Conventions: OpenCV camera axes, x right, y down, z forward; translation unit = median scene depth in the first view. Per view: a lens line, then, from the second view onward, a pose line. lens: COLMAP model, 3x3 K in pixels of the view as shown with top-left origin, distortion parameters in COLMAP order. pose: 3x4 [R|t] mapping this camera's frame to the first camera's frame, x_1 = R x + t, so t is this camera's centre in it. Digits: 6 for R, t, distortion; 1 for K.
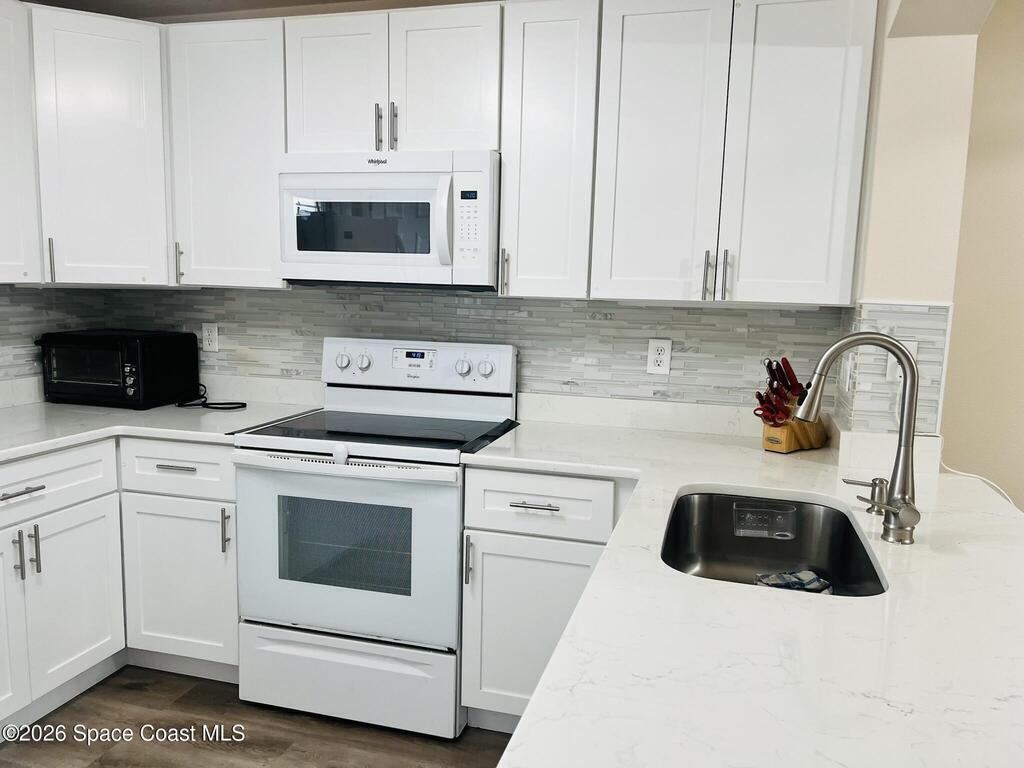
lens RADIAL K [[767.6, 0, 508.4], [0, 767.6, 385.0], [0, 0, 1]] dist [0.060241, -0.075383]
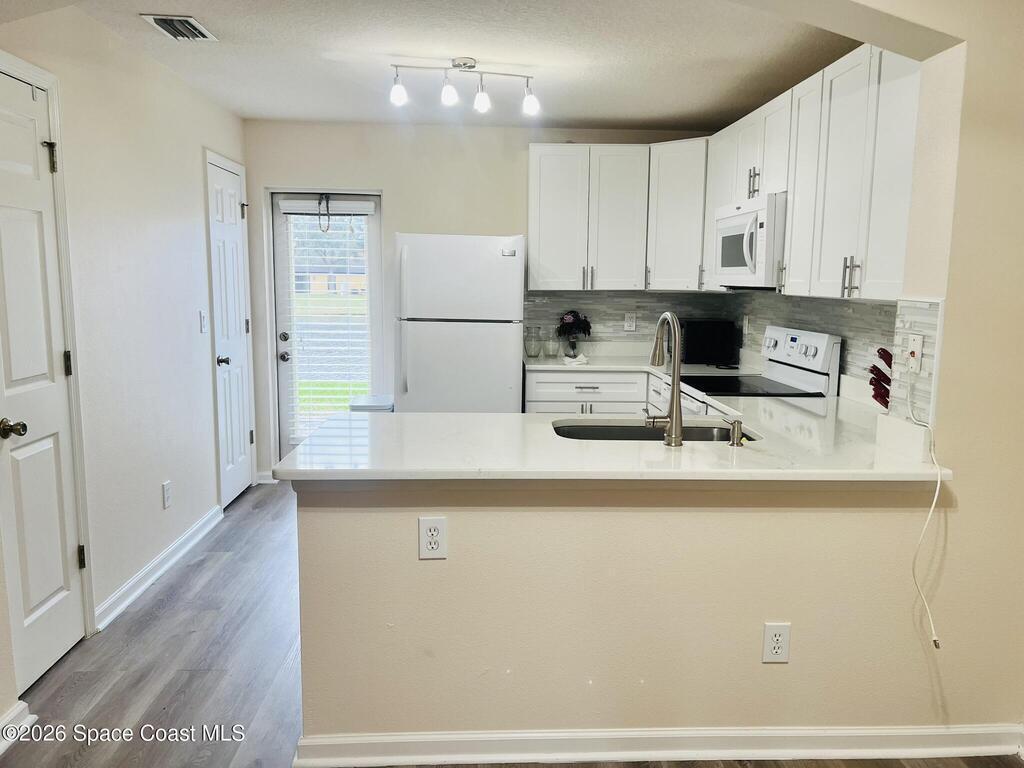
lens RADIAL K [[767.6, 0, 515.3], [0, 767.6, 388.0], [0, 0, 1]] dist [0.060241, -0.075383]
pose [[0.321019, 0.112547, -0.940362, 1.140547], [-0.126273, 0.989135, 0.075278, 0.004966], [0.938617, 0.094576, 0.331742, 0.104092]]
